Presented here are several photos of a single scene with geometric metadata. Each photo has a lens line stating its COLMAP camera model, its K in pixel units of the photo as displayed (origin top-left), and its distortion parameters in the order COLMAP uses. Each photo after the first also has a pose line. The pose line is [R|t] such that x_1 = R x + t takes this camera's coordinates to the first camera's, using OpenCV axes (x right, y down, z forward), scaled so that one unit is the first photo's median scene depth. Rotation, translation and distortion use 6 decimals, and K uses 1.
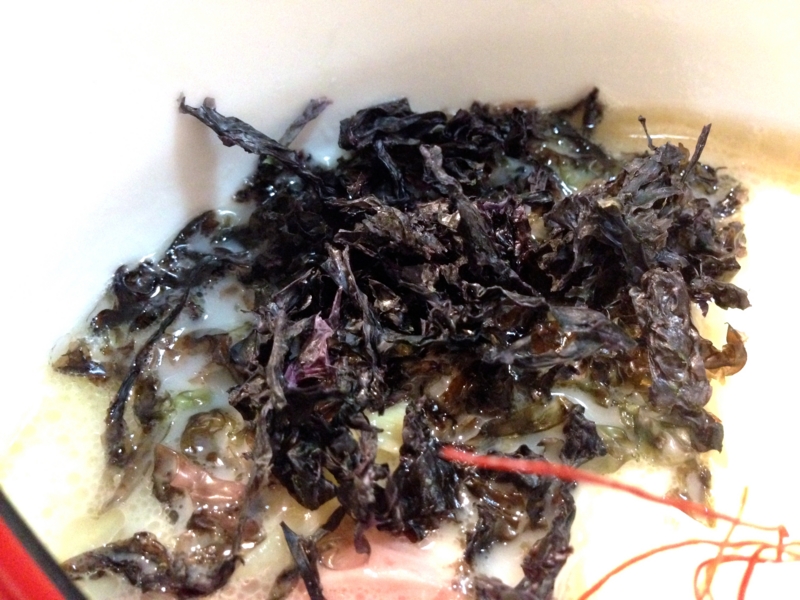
lens RADIAL K [[777.8, 0, 400.0], [0, 777.8, 300.0], [0, 0, 1]] dist [-0.003960, 0.003274]
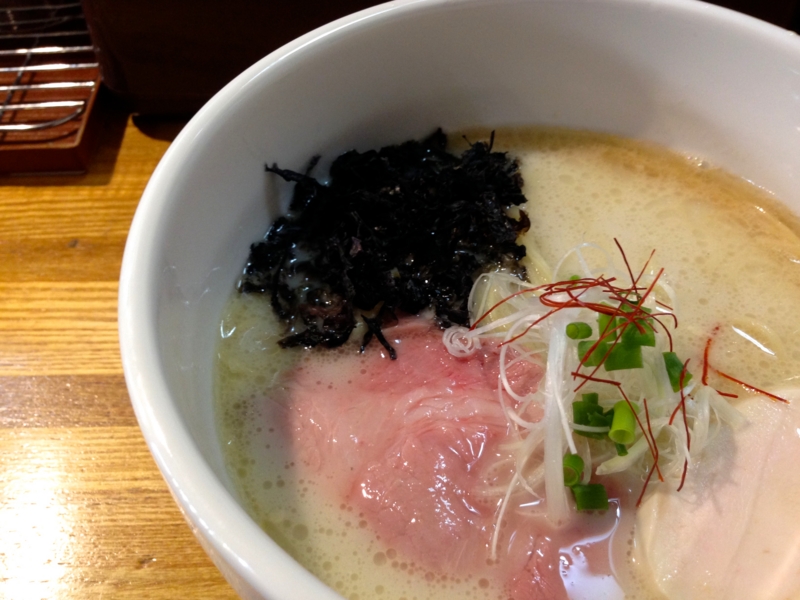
lens RADIAL K [[777.8, 0, 400.0], [0, 777.8, 300.0], [0, 0, 1]] dist [-0.003960, 0.003274]
pose [[0.962241, -0.224330, 0.154166, -0.325895], [0.237770, 0.968431, -0.074877, 0.362171], [-0.132502, 0.108705, 0.985204, -1.160331]]
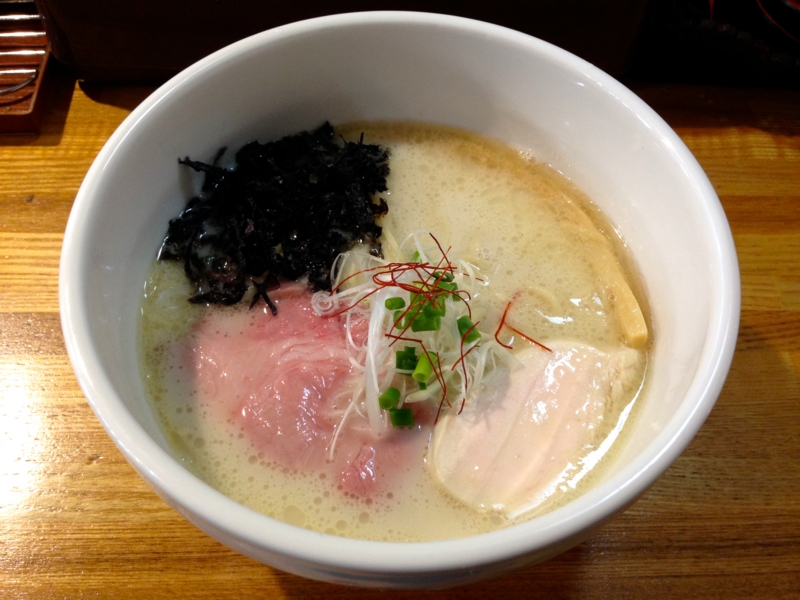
lens RADIAL K [[741.2, 0, 400.8], [0, 741.2, 304.2], [0, 0, 1]] dist [0.082402, -0.224481]
pose [[0.957567, -0.229477, 0.174374, -0.098852], [0.221962, 0.973101, 0.061709, 0.261386], [-0.183845, -0.020386, 0.982744, -1.765929]]
